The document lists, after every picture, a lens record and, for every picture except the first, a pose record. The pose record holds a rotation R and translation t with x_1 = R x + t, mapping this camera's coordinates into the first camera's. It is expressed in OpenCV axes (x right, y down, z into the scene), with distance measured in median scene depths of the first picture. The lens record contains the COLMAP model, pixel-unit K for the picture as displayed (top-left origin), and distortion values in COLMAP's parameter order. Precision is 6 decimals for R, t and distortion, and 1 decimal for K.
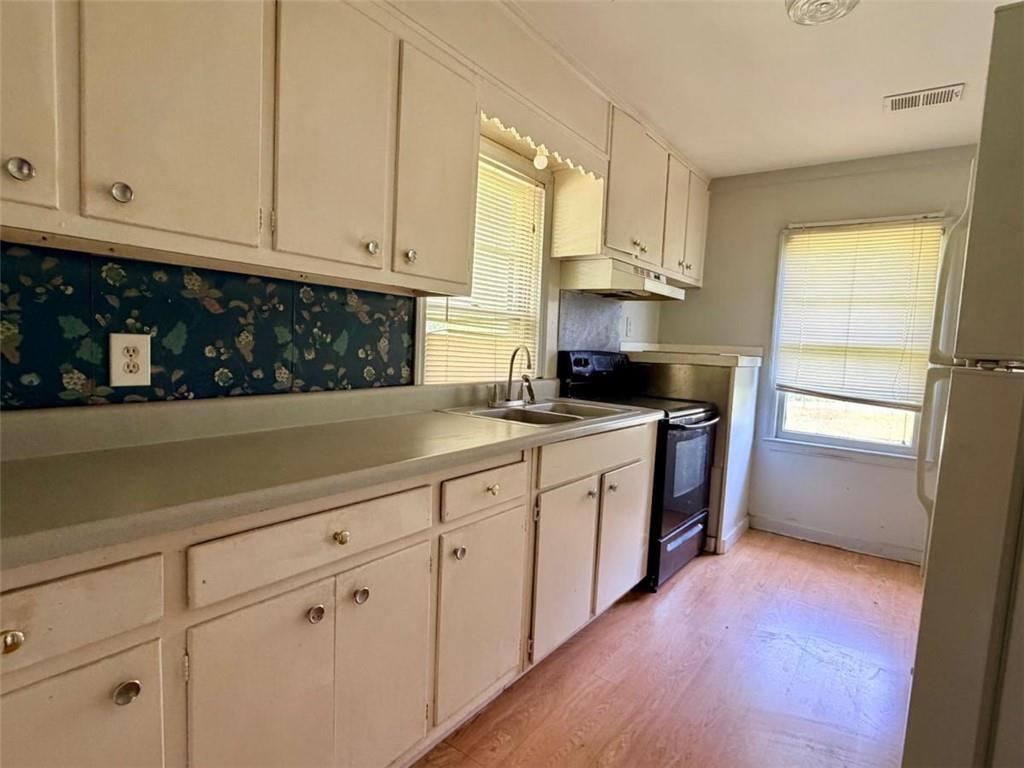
lens RADIAL K [[549.3, 0, 506.9], [0, 549.3, 386.2], [0, 0, 1]] dist [0.009125, 0.001121]
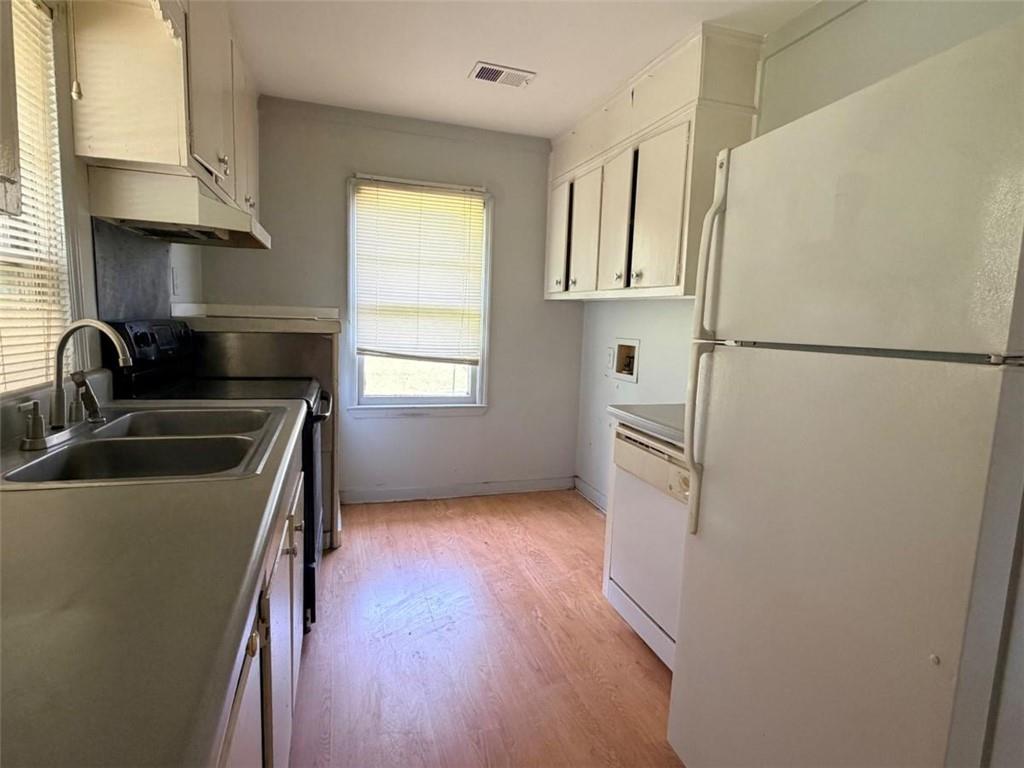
lens RADIAL K [[549.3, 0, 514.6], [0, 549.3, 385.4], [0, 0, 1]] dist [0.009125, 0.001121]
pose [[0.579694, -0.126421, 0.804968, -0.118489], [0.057096, 0.991765, 0.114640, -0.034875], [-0.812832, -0.020495, 0.582138, 0.255976]]
